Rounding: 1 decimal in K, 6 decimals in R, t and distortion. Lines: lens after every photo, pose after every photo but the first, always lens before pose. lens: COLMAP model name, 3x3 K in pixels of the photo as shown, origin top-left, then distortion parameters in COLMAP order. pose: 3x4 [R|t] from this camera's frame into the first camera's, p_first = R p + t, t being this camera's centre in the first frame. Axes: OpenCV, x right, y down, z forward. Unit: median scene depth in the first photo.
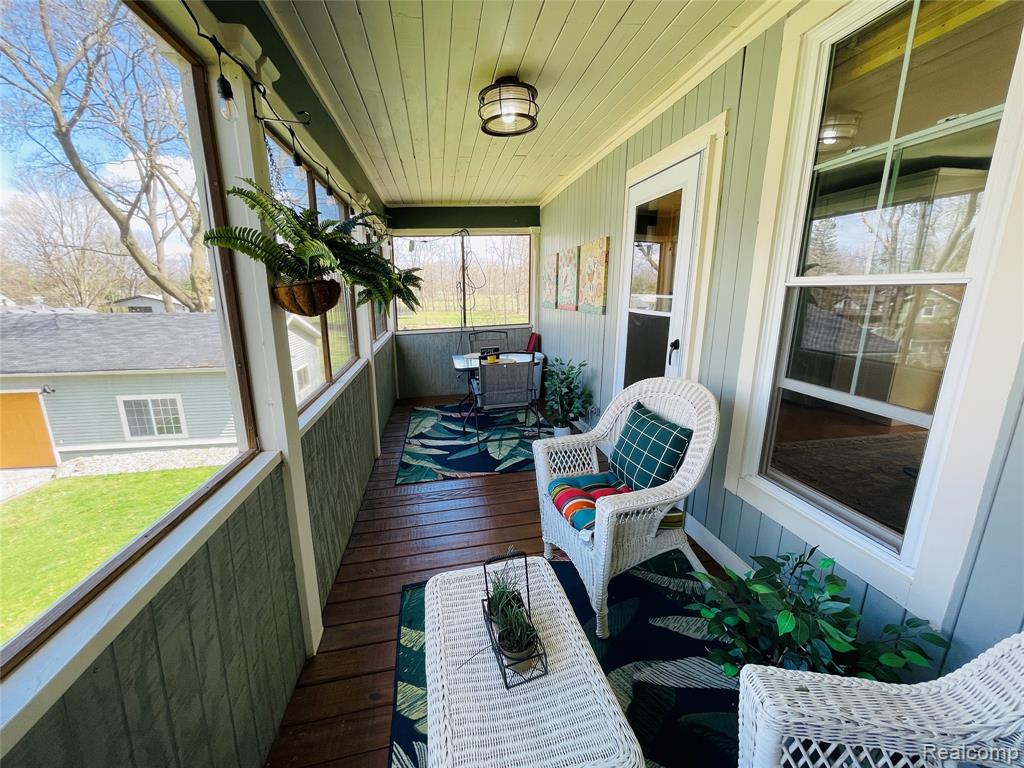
lens RADIAL K [[409.8, 0, 507.4], [0, 409.8, 386.3], [0, 0, 1]] dist [0.000125, 0.000023]
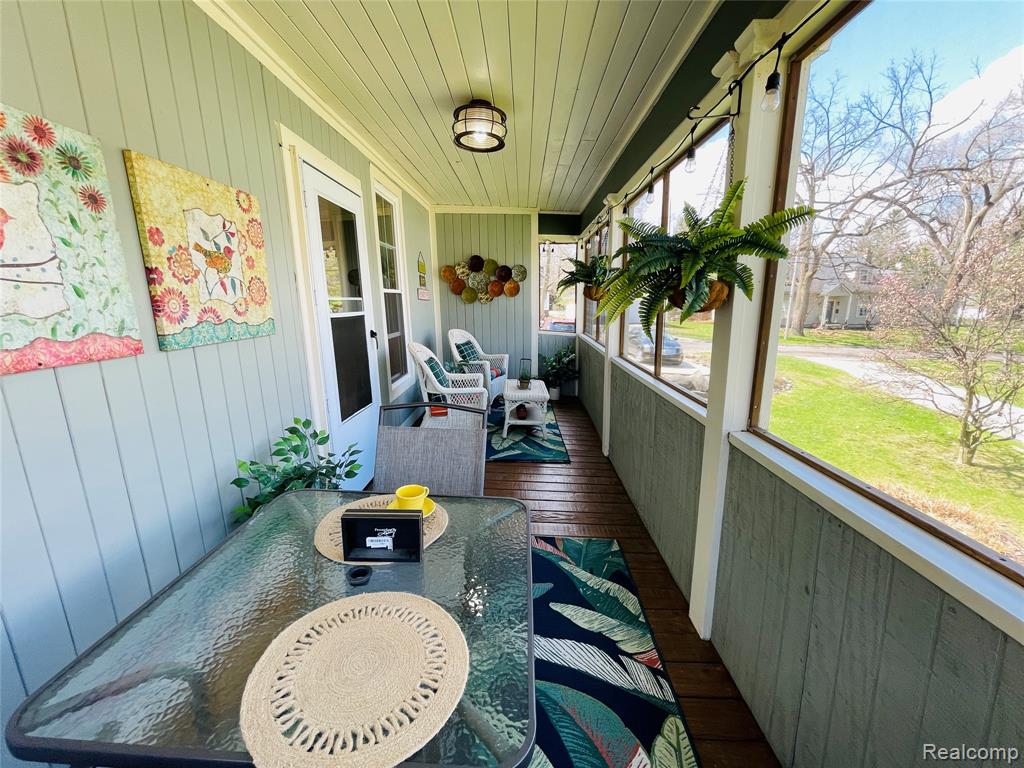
lens RADIAL K [[409.8, 0, 507.4], [0, 409.8, 386.3], [0, 0, 1]] dist [0.000125, 0.000023]
pose [[-0.977782, -0.025182, 0.208106, -0.218971], [0.065501, 0.906347, 0.417426, -0.341977], [-0.199128, 0.421783, -0.884560, 1.552401]]
